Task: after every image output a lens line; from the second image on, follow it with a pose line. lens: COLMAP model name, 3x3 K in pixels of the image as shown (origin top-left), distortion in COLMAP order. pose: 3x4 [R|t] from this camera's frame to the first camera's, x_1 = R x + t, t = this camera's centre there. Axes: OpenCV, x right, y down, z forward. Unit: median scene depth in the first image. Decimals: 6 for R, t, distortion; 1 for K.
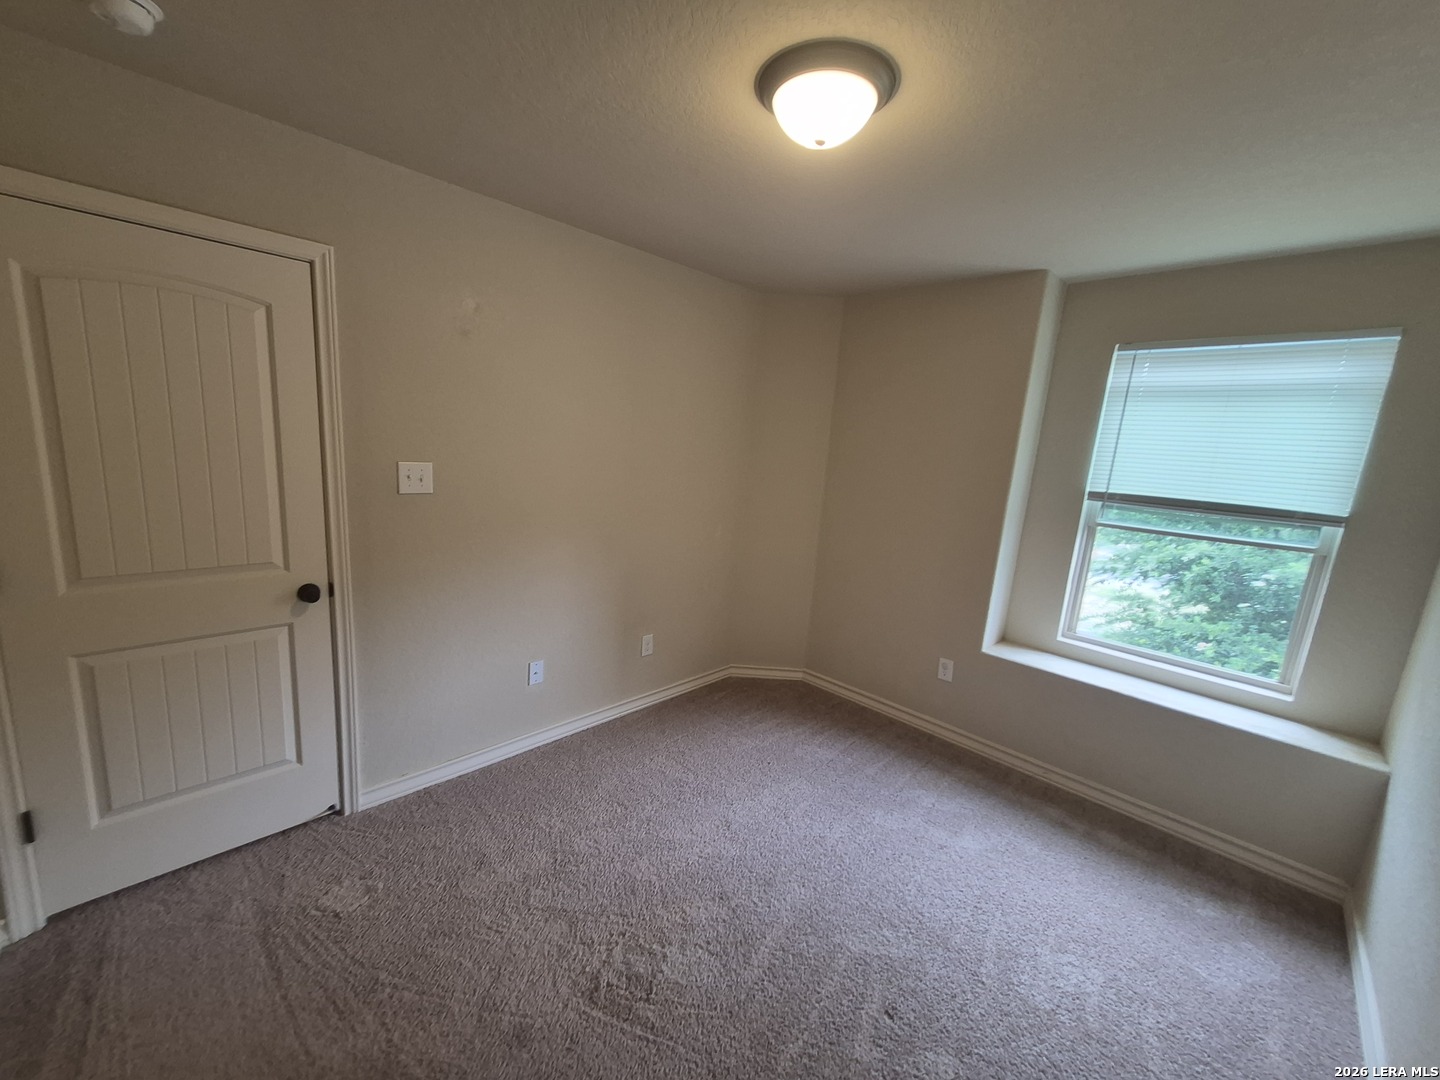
lens RADIAL K [[569.4, 0, 707.3], [0, 569.4, 544.8], [0, 0, 1]] dist [0.003987, 0.000237]
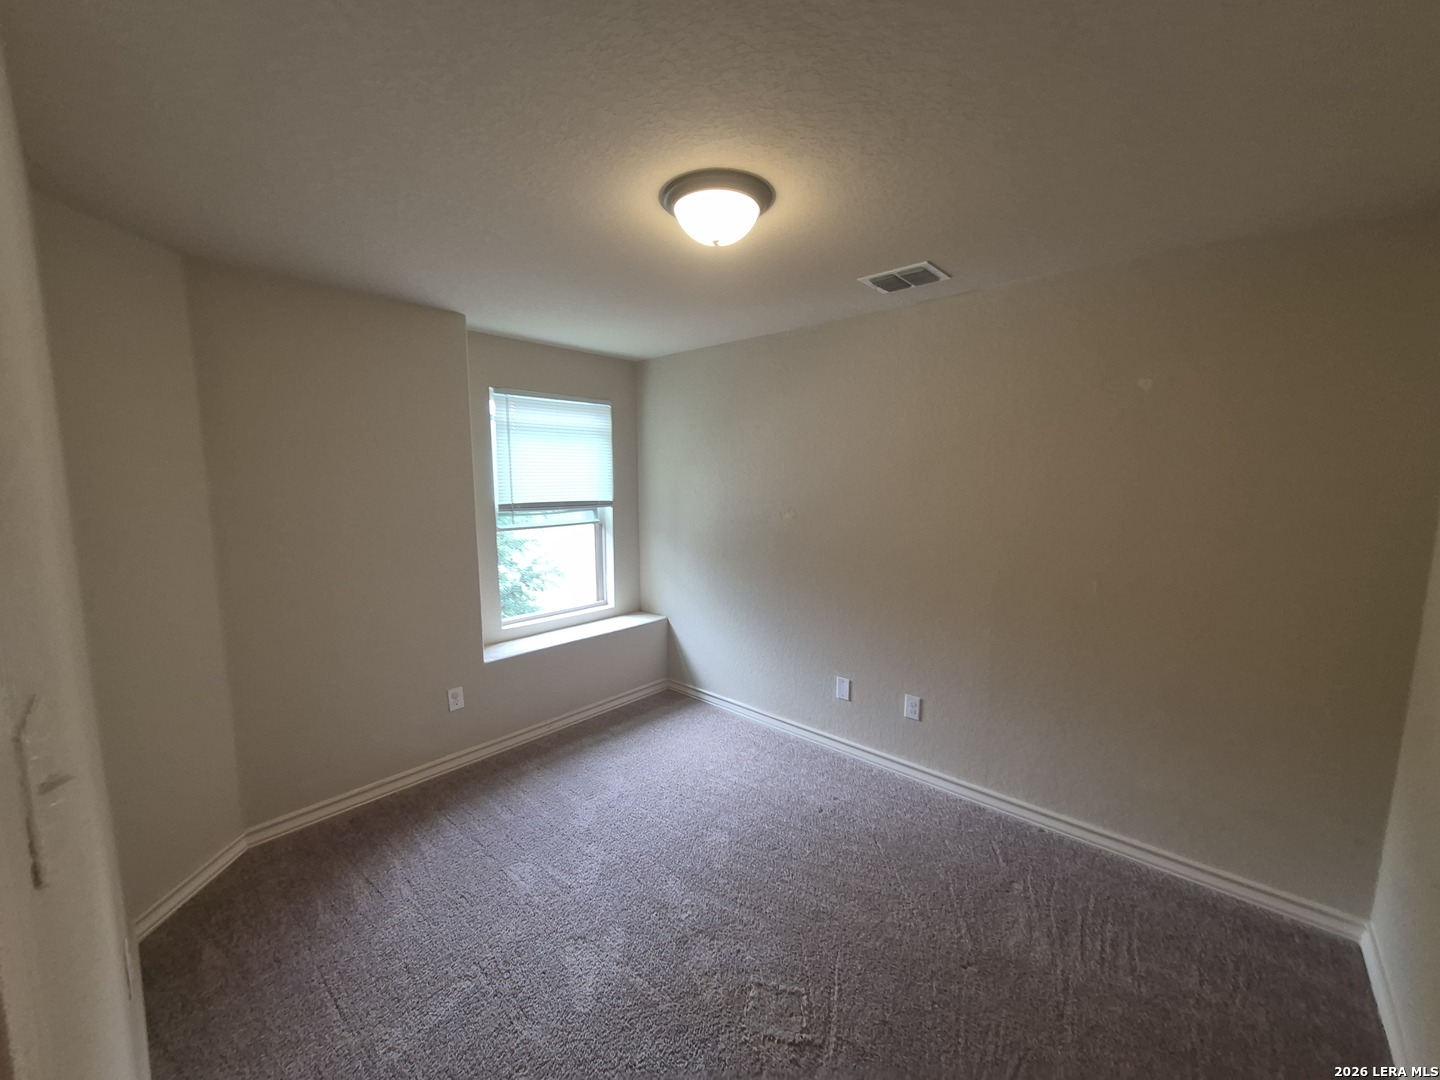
lens RADIAL K [[569.4, 0, 710.7], [0, 569.4, 544.3], [0, 0, 1]] dist [0.003987, 0.000237]
pose [[-0.063599, -0.177011, 0.982152, -0.619368], [0.182408, 0.965504, 0.185823, -0.164714], [-0.981164, 0.190971, -0.029116, 0.641400]]
